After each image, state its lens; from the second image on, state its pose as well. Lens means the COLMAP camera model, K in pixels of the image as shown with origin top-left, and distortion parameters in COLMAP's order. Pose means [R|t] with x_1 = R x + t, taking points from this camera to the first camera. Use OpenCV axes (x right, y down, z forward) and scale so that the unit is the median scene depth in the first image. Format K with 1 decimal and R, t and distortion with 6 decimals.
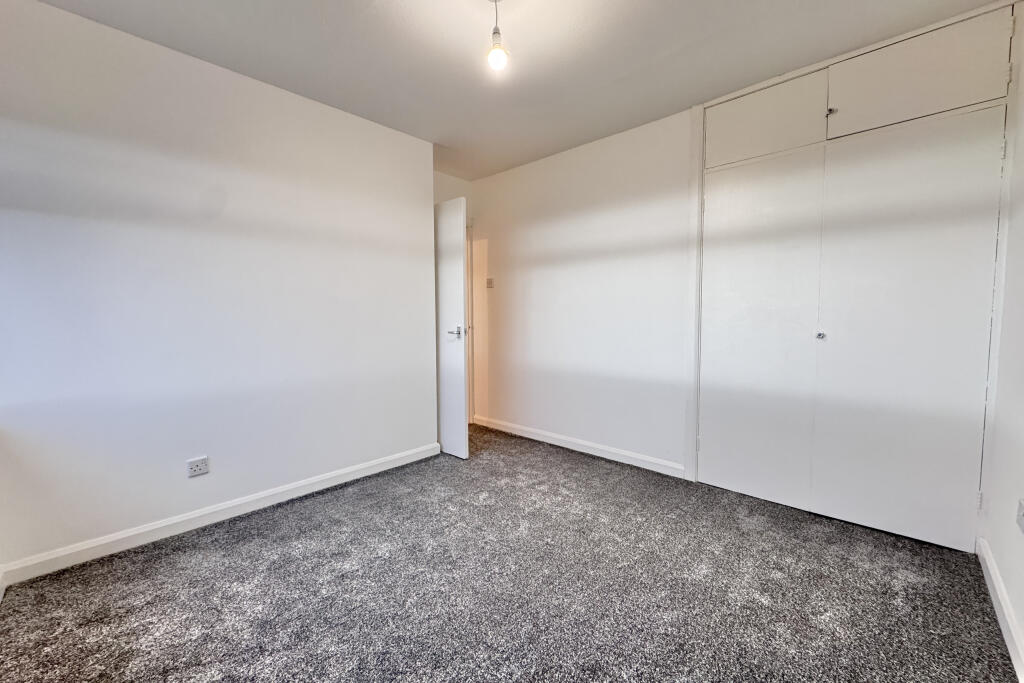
lens RADIAL K [[407.1, 0, 502.0], [0, 407.1, 339.0], [0, 0, 1]] dist [-0.001892, 0.000451]
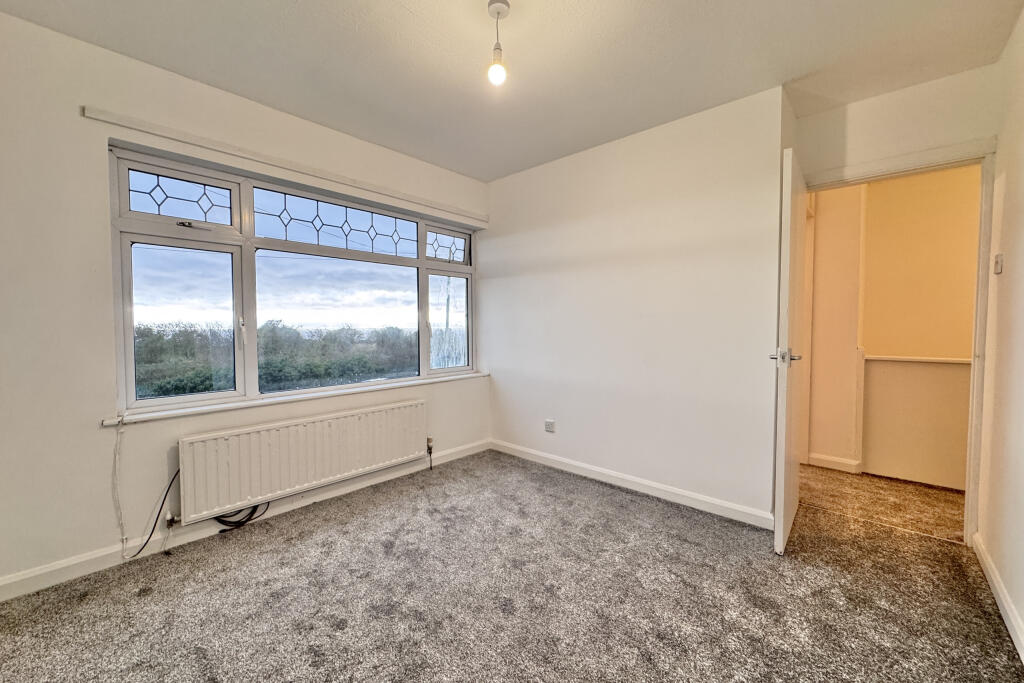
lens RADIAL K [[407.1, 0, 528.4], [0, 407.1, 335.3], [0, 0, 1]] dist [-0.001892, 0.000451]
pose [[0.033284, 0.020278, -0.999240, 0.757693], [-0.058818, 0.998101, 0.018296, -0.052097], [0.997714, 0.058165, 0.034413, 0.809591]]
